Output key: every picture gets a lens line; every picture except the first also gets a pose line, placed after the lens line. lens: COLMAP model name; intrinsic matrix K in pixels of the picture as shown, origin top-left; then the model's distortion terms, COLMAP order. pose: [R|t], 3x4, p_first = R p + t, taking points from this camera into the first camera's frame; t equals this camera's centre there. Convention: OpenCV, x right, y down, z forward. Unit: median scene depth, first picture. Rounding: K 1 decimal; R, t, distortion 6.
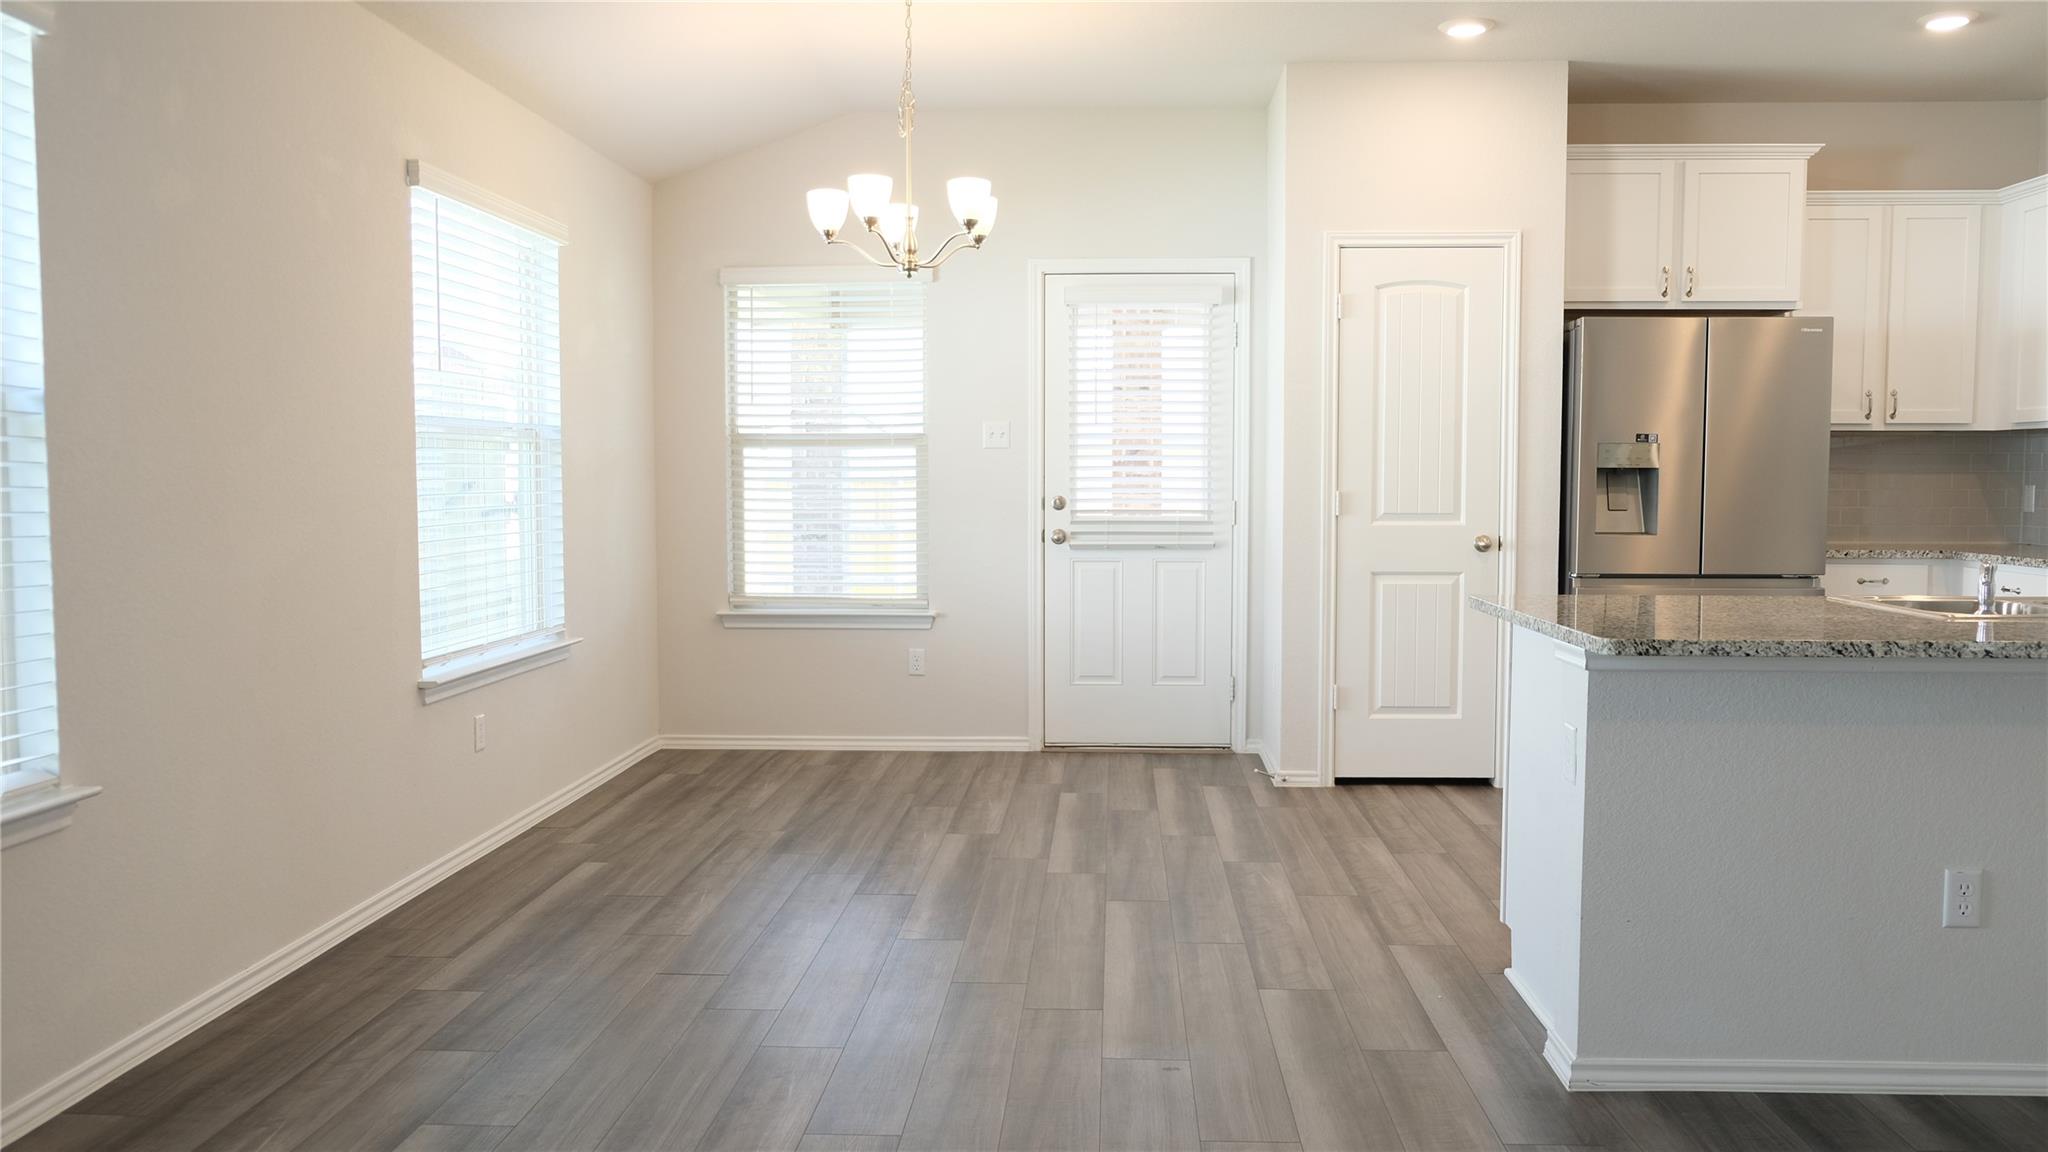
lens RADIAL K [[1586.8, 0, 1013.2], [0, 1586.8, 582.5], [0, 0, 1]] dist [-0.029173, 0.003895]
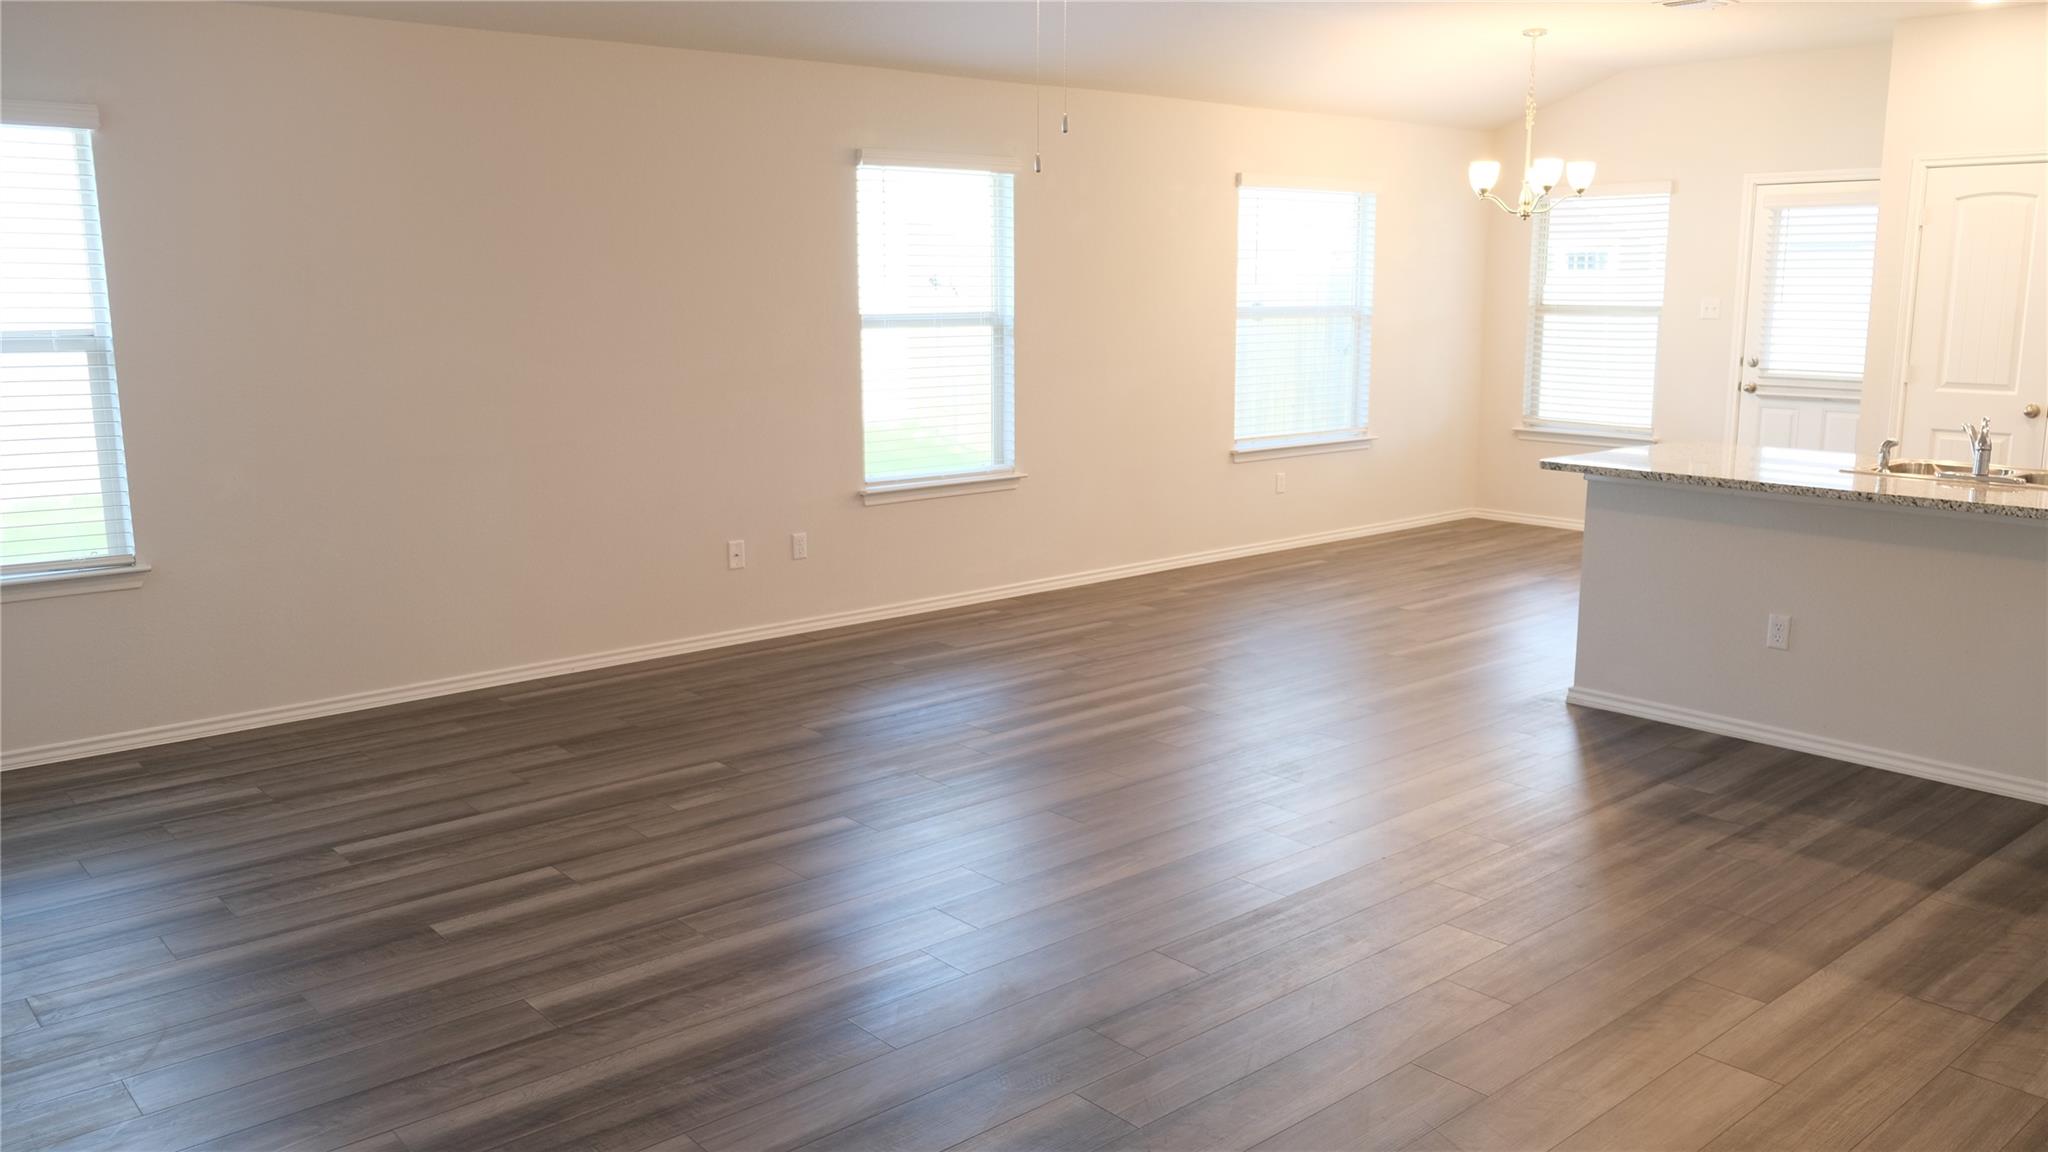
lens RADIAL K [[1586.8, 0, 1013.2], [0, 1586.8, 582.5], [0, 0, 1]] dist [-0.029173, 0.003895]
pose [[0.688563, 0.133664, -0.712752, 0.562800], [-0.045813, 0.988921, 0.141196, -0.025721], [0.723728, -0.064568, 0.687058, -0.353390]]
